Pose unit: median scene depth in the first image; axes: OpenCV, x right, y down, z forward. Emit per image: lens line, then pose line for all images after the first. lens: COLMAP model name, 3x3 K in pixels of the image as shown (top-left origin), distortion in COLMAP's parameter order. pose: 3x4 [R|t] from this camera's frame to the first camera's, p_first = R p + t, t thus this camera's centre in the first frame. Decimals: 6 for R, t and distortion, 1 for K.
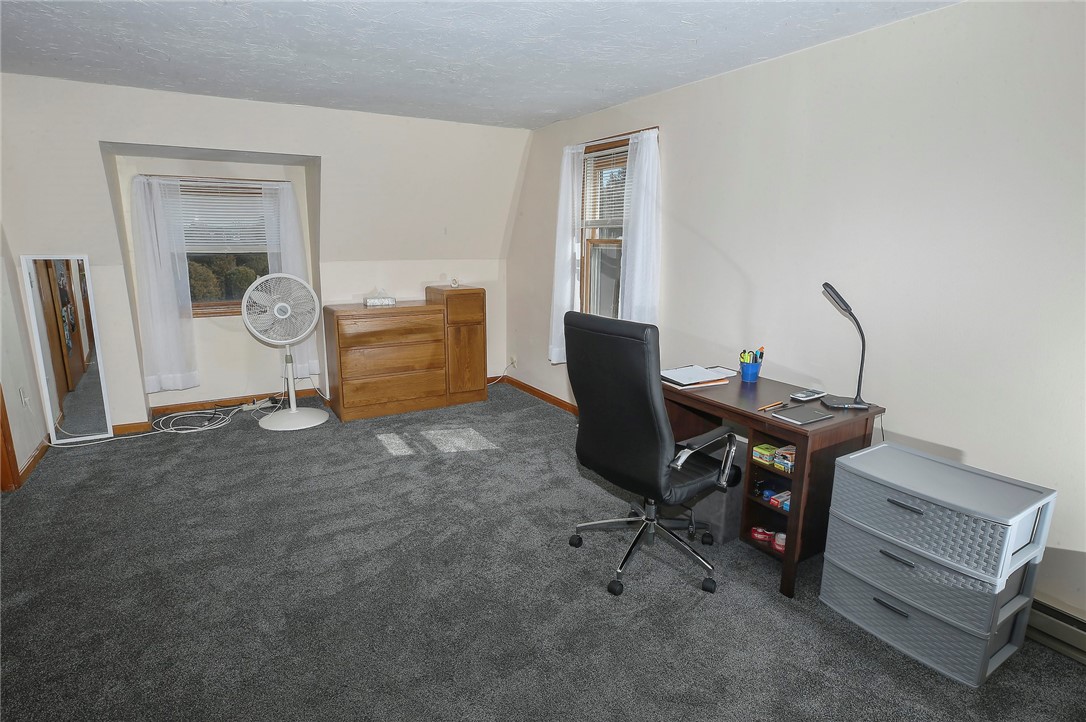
lens RADIAL K [[574.6, 0, 543.0], [0, 574.6, 361.0], [0, 0, 1]] dist [0.000383, -0.000182]
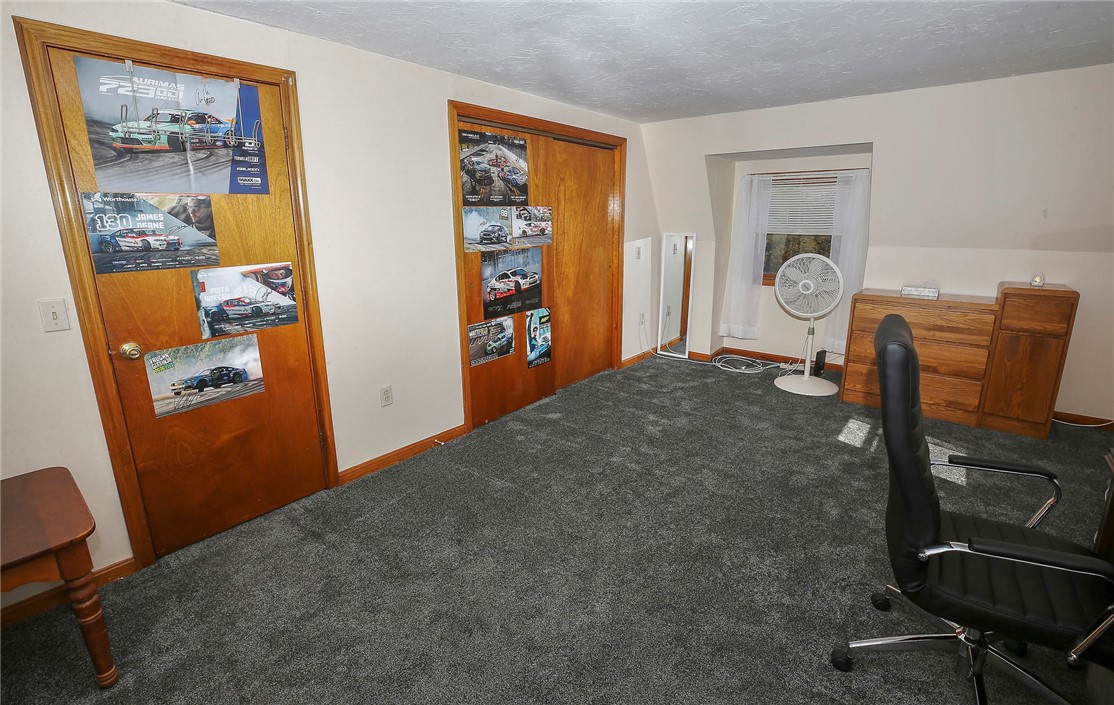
lens RADIAL K [[516.7, 0, 557.0], [0, 516.7, 352.5], [0, 0, 1]] dist [-0.029513, 0.000936]
pose [[0.347842, 0.225097, -0.910130, 0.310106], [-0.189323, 0.967617, 0.166958, -0.037580], [0.918239, 0.114234, 0.379194, 0.181298]]
